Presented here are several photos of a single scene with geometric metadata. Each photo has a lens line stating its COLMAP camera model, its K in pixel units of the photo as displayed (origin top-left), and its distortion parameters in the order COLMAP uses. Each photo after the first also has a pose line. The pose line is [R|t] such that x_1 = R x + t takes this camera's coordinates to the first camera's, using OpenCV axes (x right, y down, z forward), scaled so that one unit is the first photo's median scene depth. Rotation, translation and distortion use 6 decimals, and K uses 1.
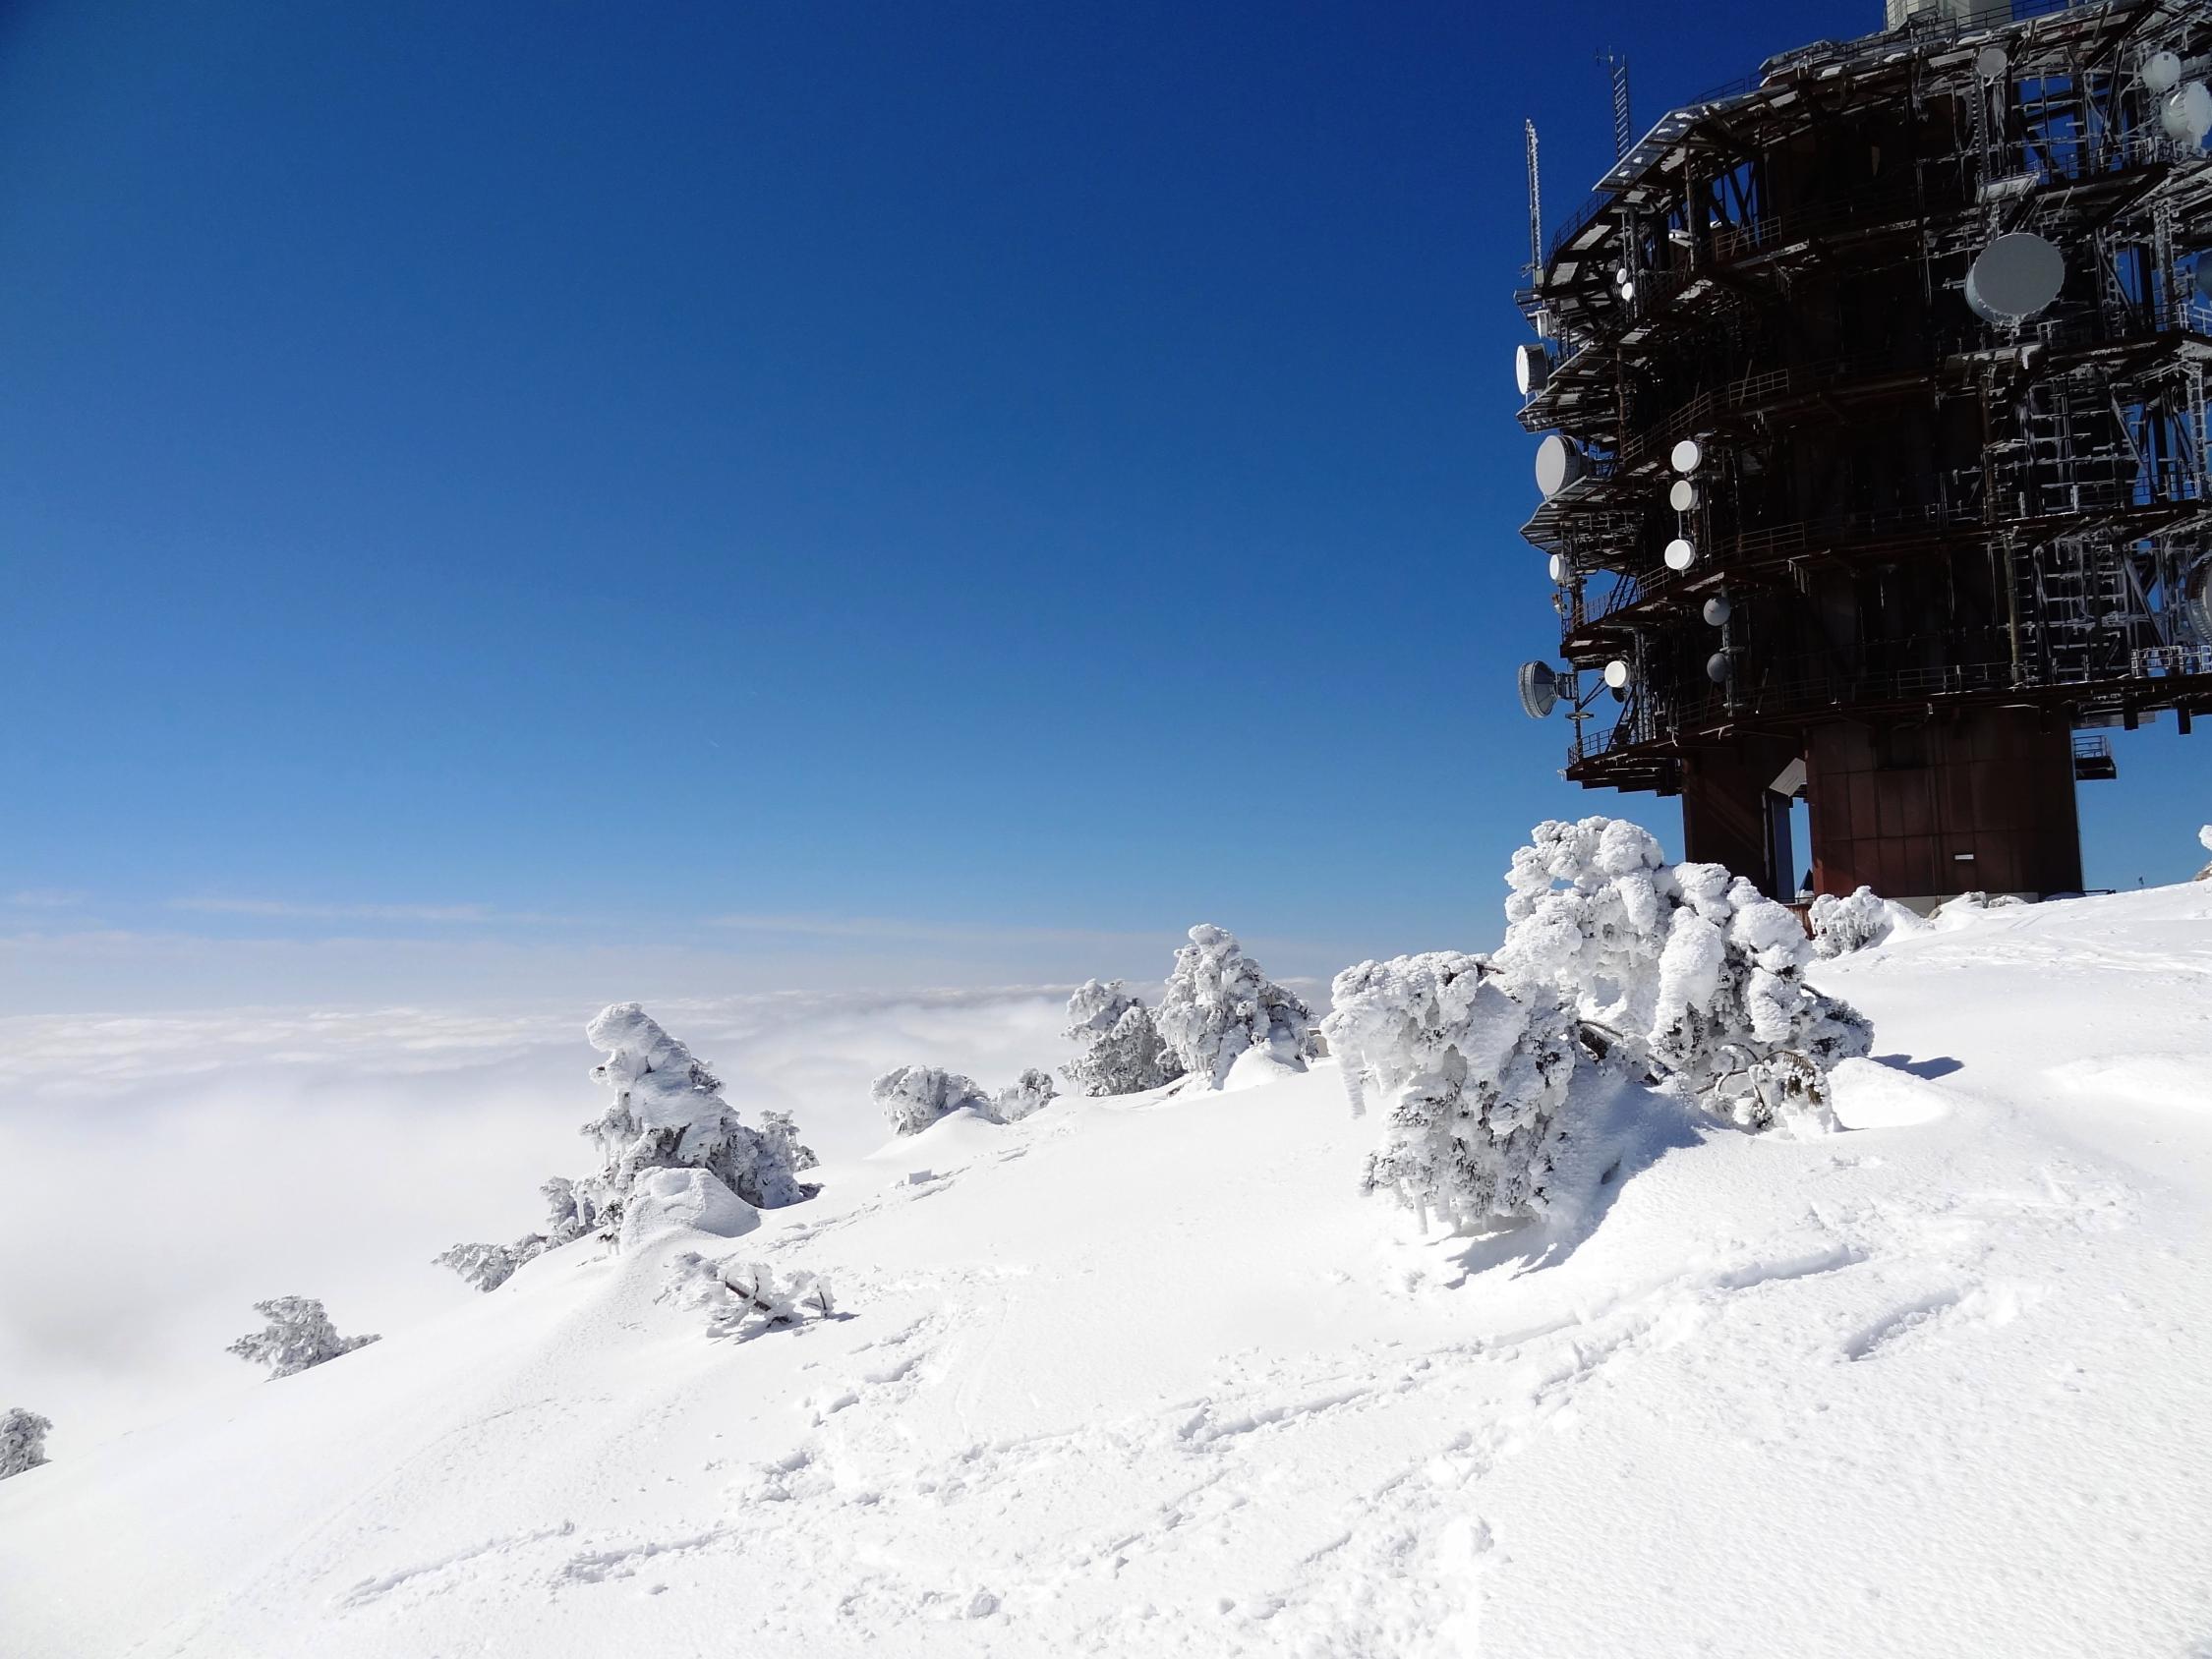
lens RADIAL K [[1680.6, 0, 1106.4], [0, 1680.6, 833.6], [0, 0, 1]] dist [-0.030254, 0.001772]
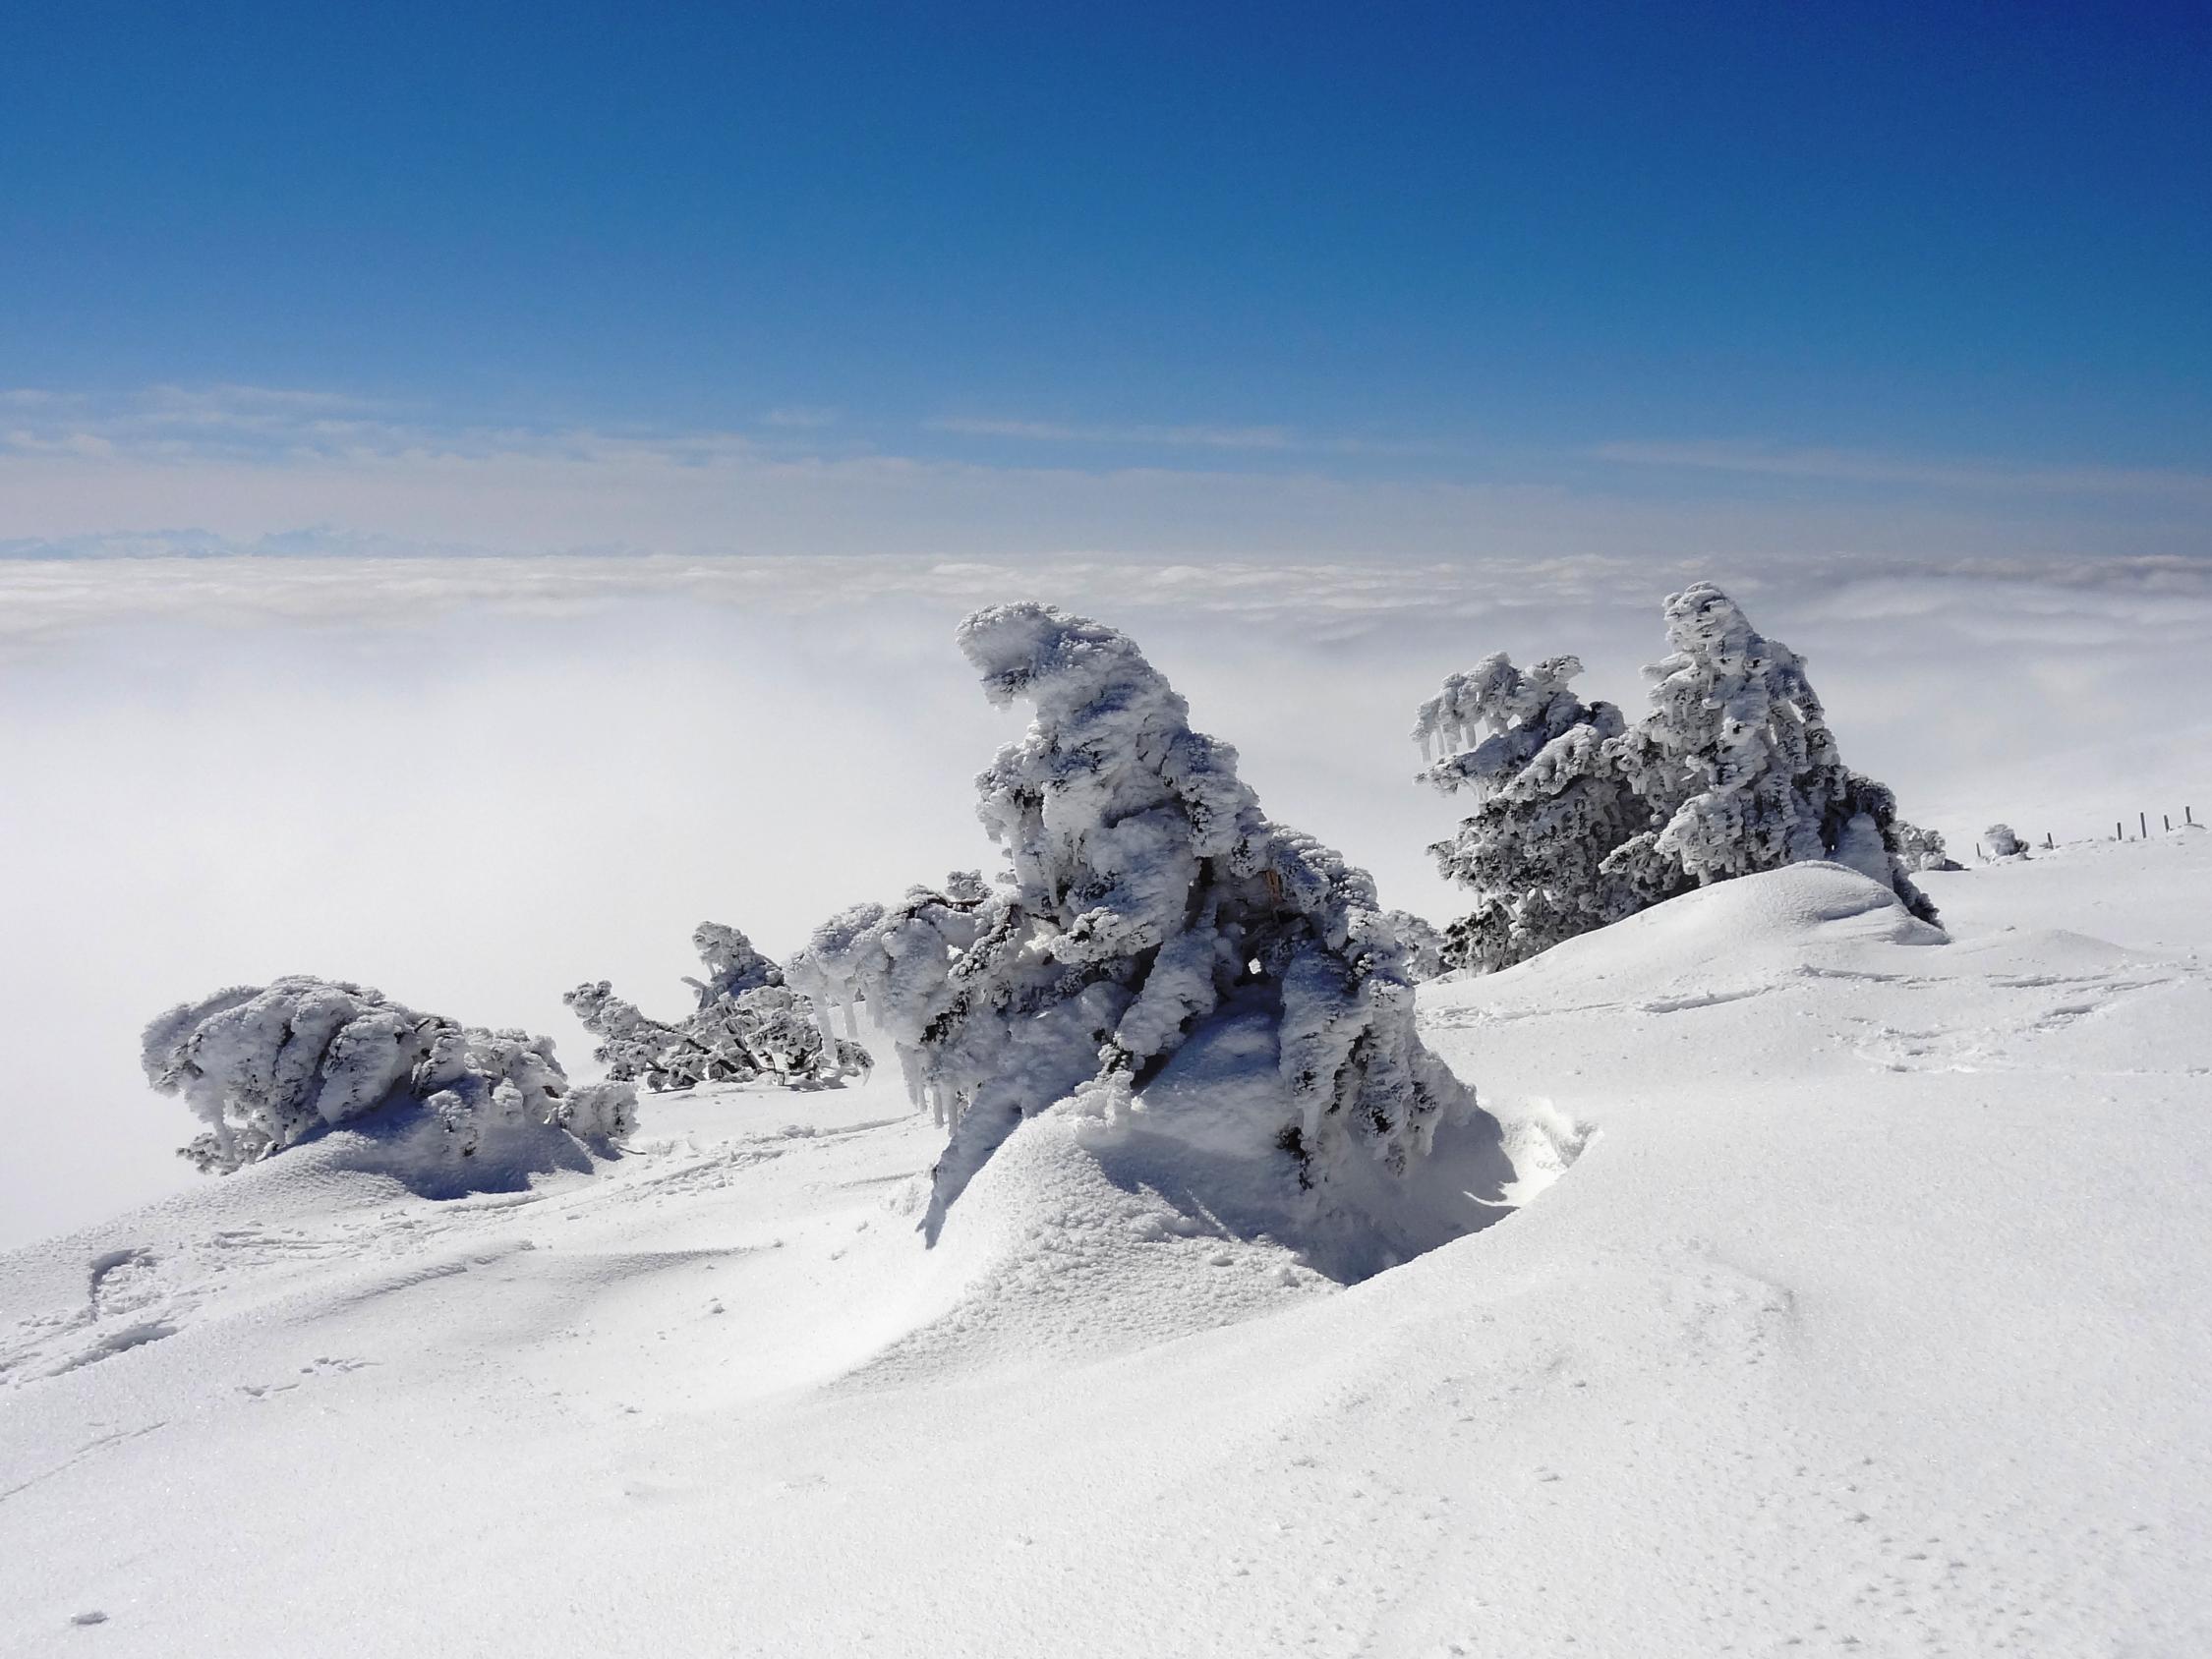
lens RADIAL K [[2197.9, 0, 1105.6], [0, 2197.9, 825.2], [0, 0, 1]] dist [0.083528, 0.000000]
pose [[0.885475, 0.087391, -0.456396, 0.160804], [0.015284, 0.976148, 0.216568, 0.008935], [0.464436, -0.198741, 0.863019, 0.478202]]
